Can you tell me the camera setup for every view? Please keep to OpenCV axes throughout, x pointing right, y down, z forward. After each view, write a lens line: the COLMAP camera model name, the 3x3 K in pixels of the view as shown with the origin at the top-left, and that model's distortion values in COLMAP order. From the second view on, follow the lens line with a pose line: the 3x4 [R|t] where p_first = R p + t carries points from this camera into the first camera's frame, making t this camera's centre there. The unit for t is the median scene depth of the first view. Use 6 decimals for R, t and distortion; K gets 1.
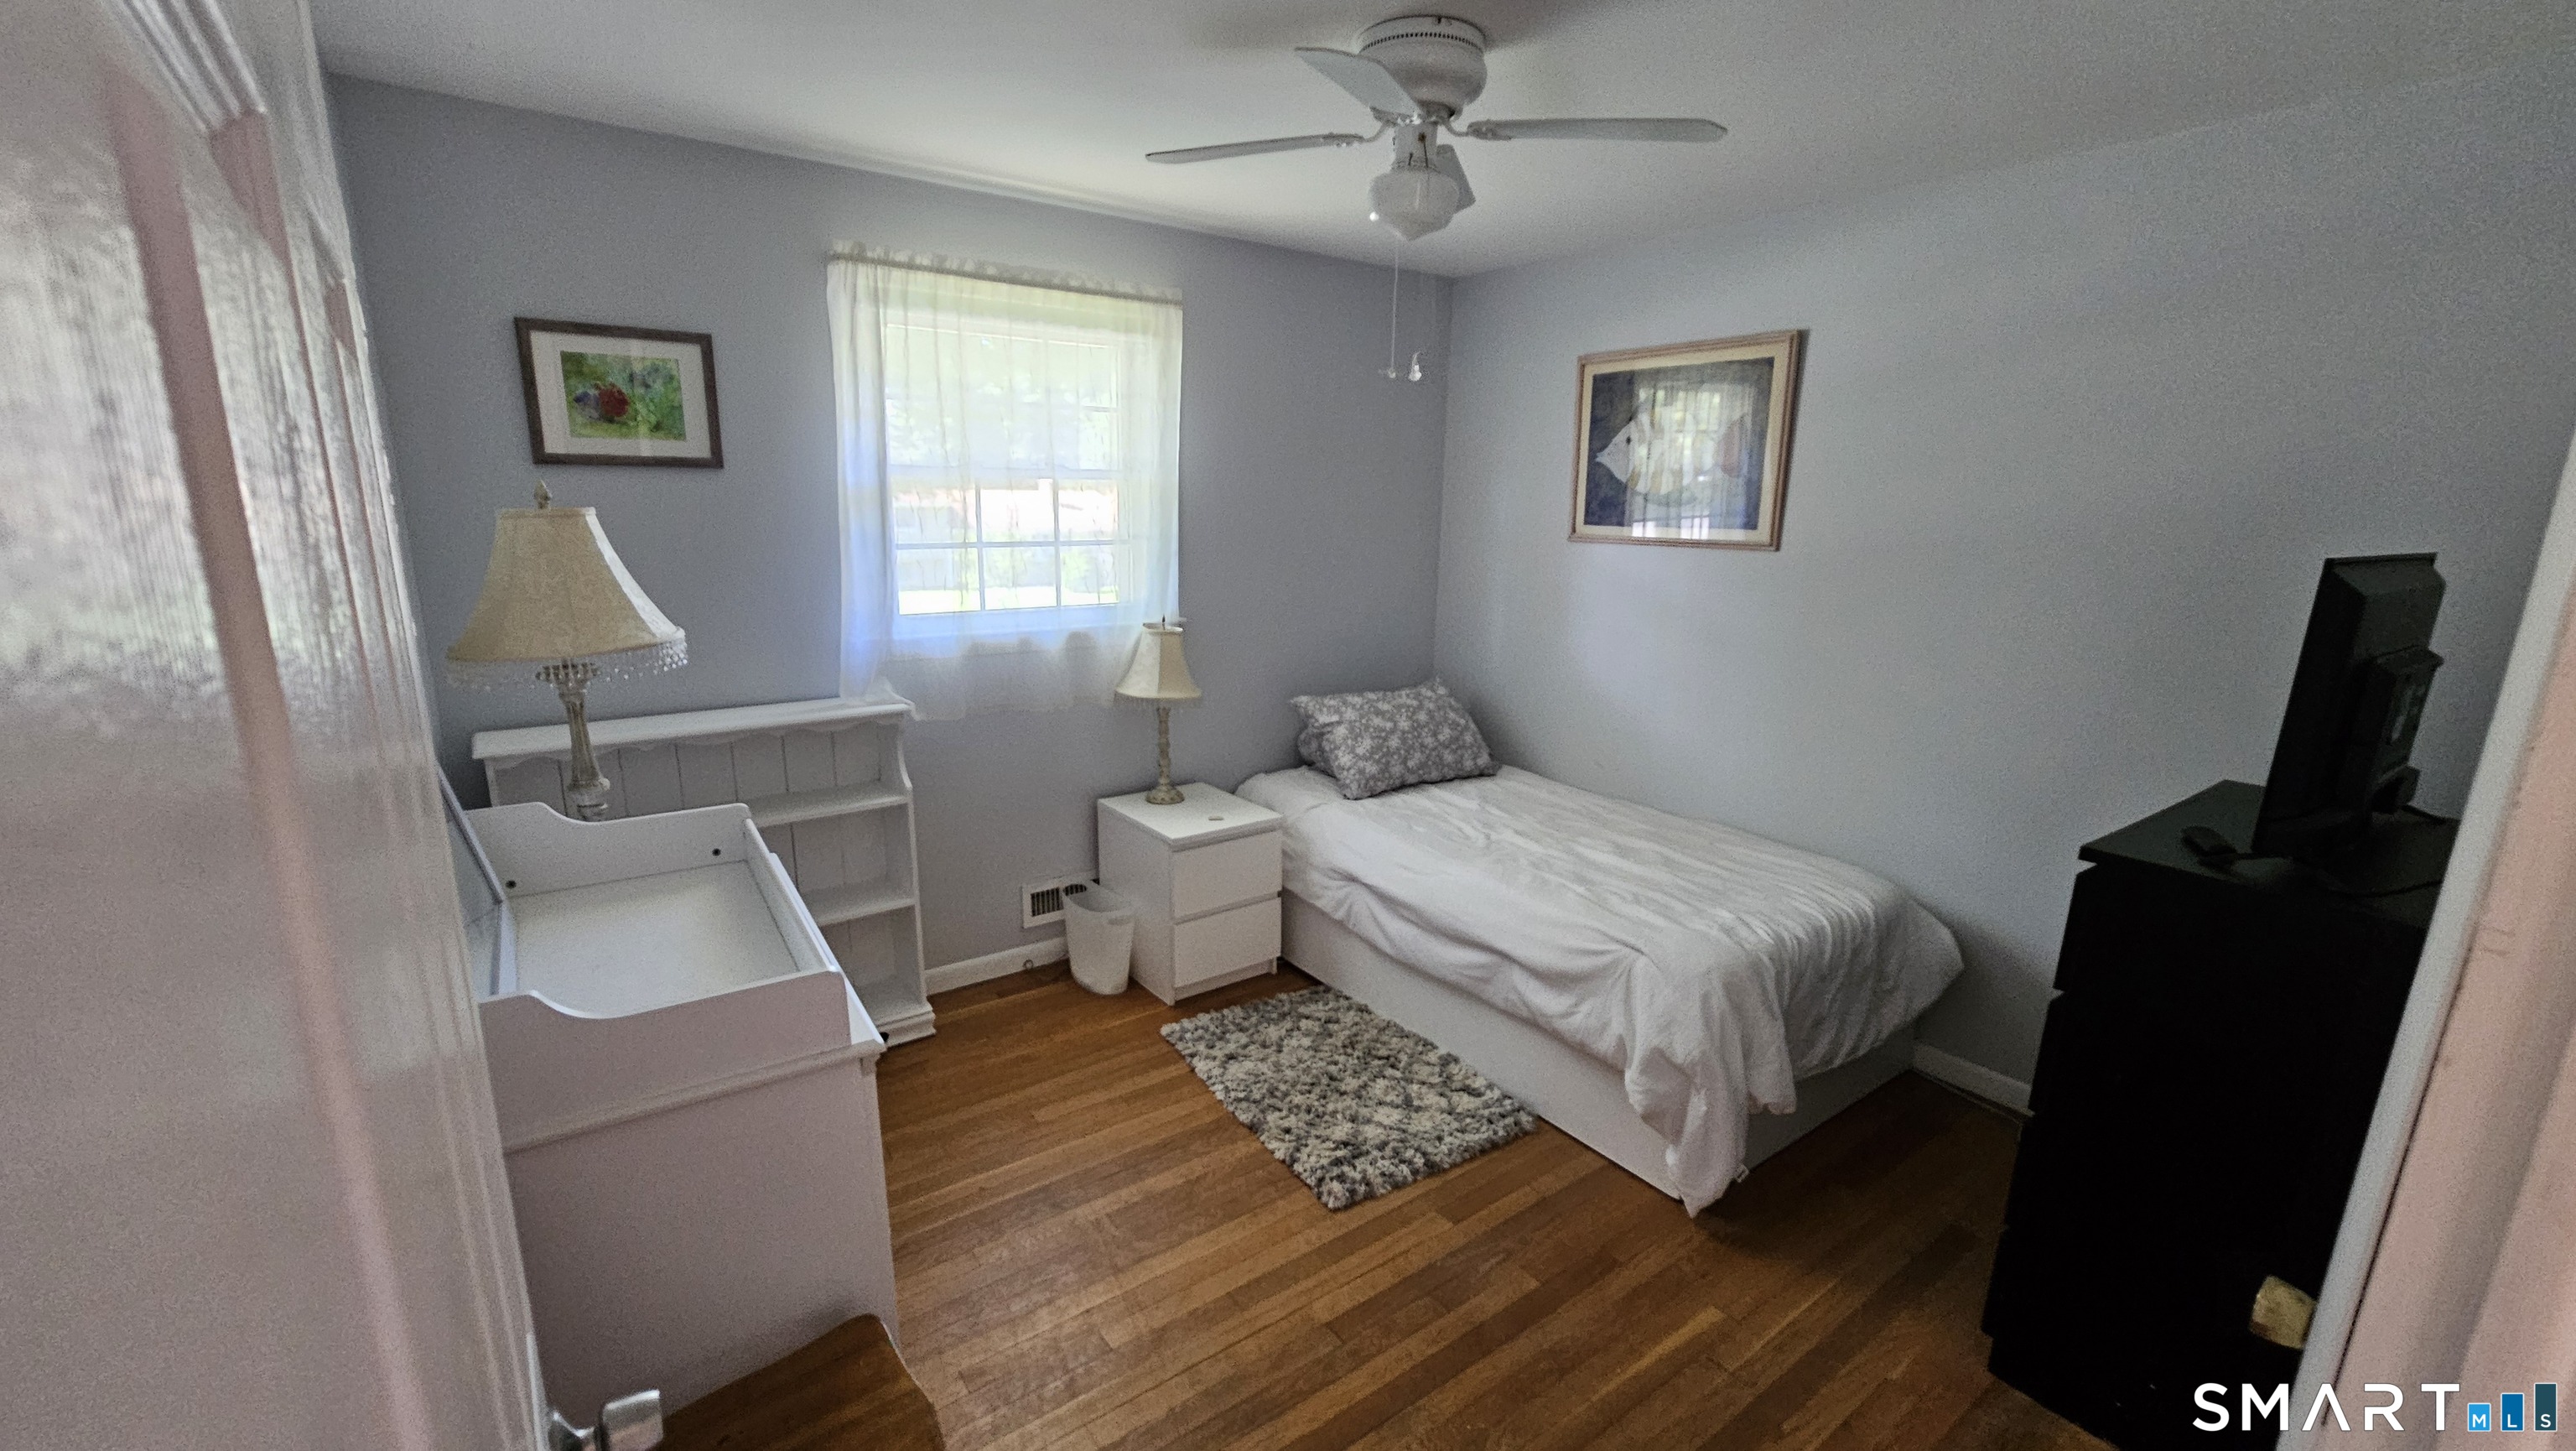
lens RADIAL K [[1071.5, 0, 1286.6], [0, 1071.5, 738.0], [0, 0, 1]] dist [-0.004214, 0.000322]
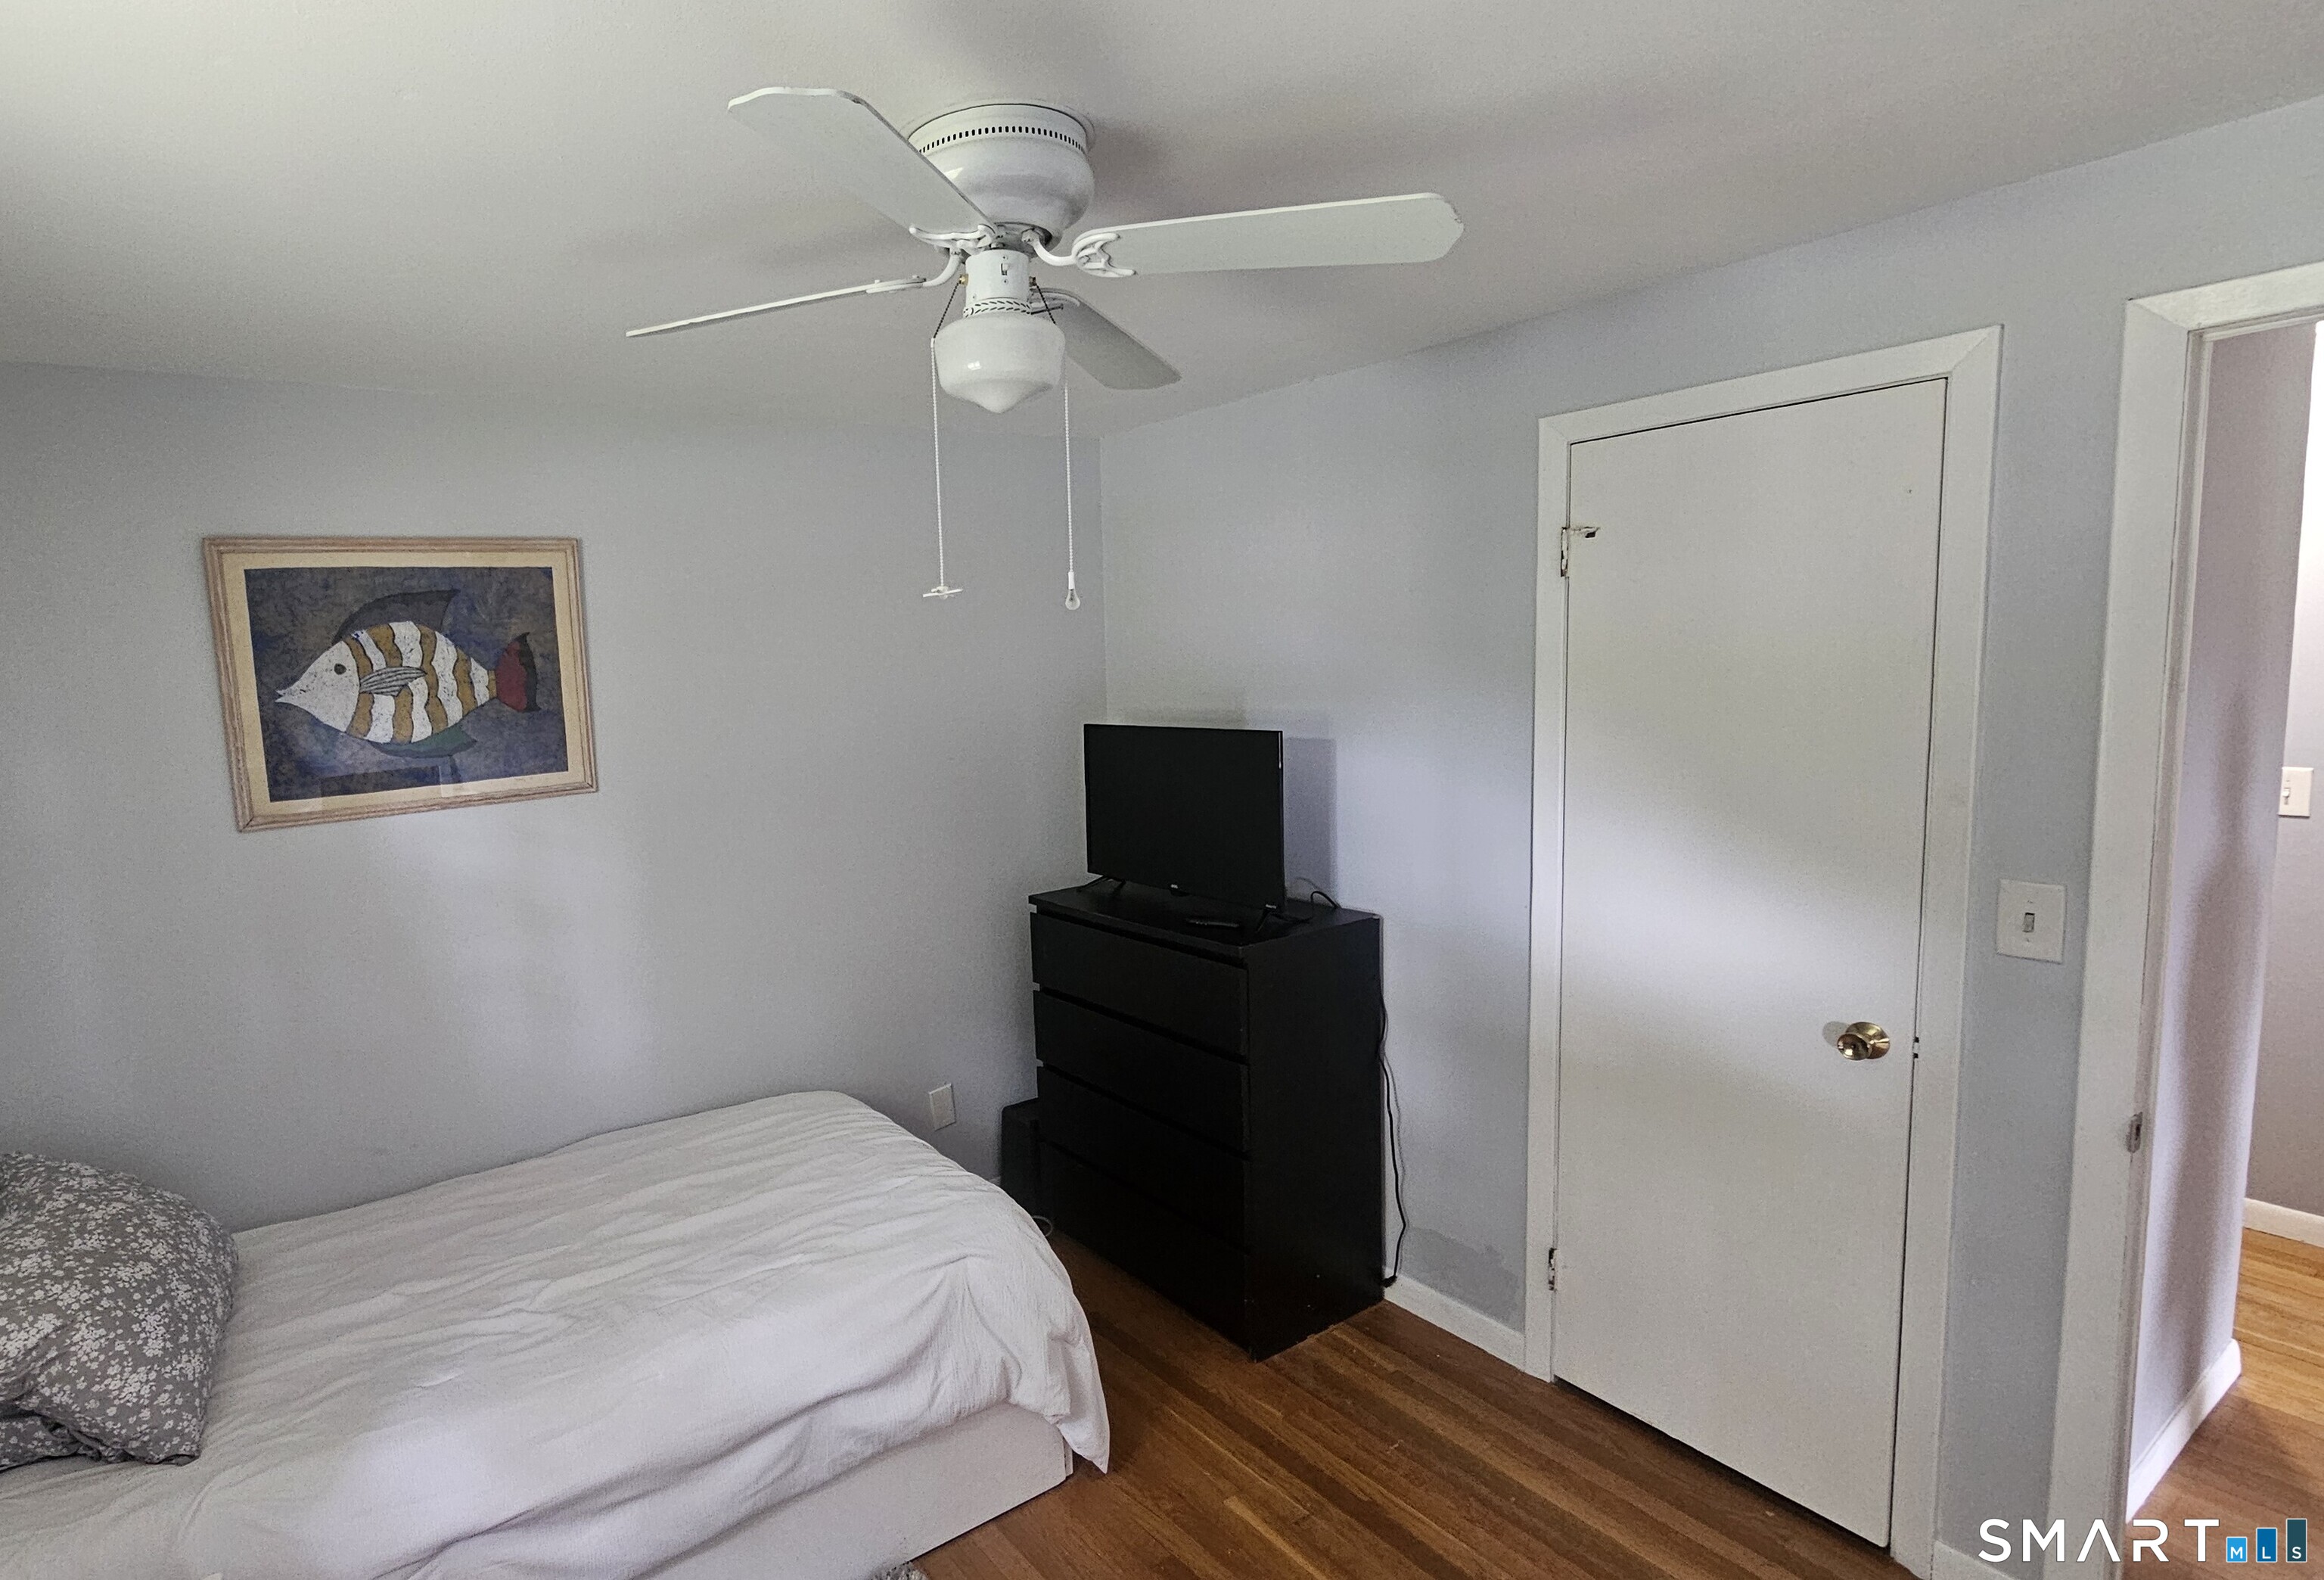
lens RADIAL K [[1039.3, 0, 1157.7], [0, 1039.3, 756.7], [0, 0, 1]] dist [0.000938, 0.000078]
pose [[0.075213, -0.115984, 0.990399, -0.335802], [0.269801, 0.958534, 0.091763, -0.168641], [-0.959974, 0.260309, 0.103387, 0.522501]]
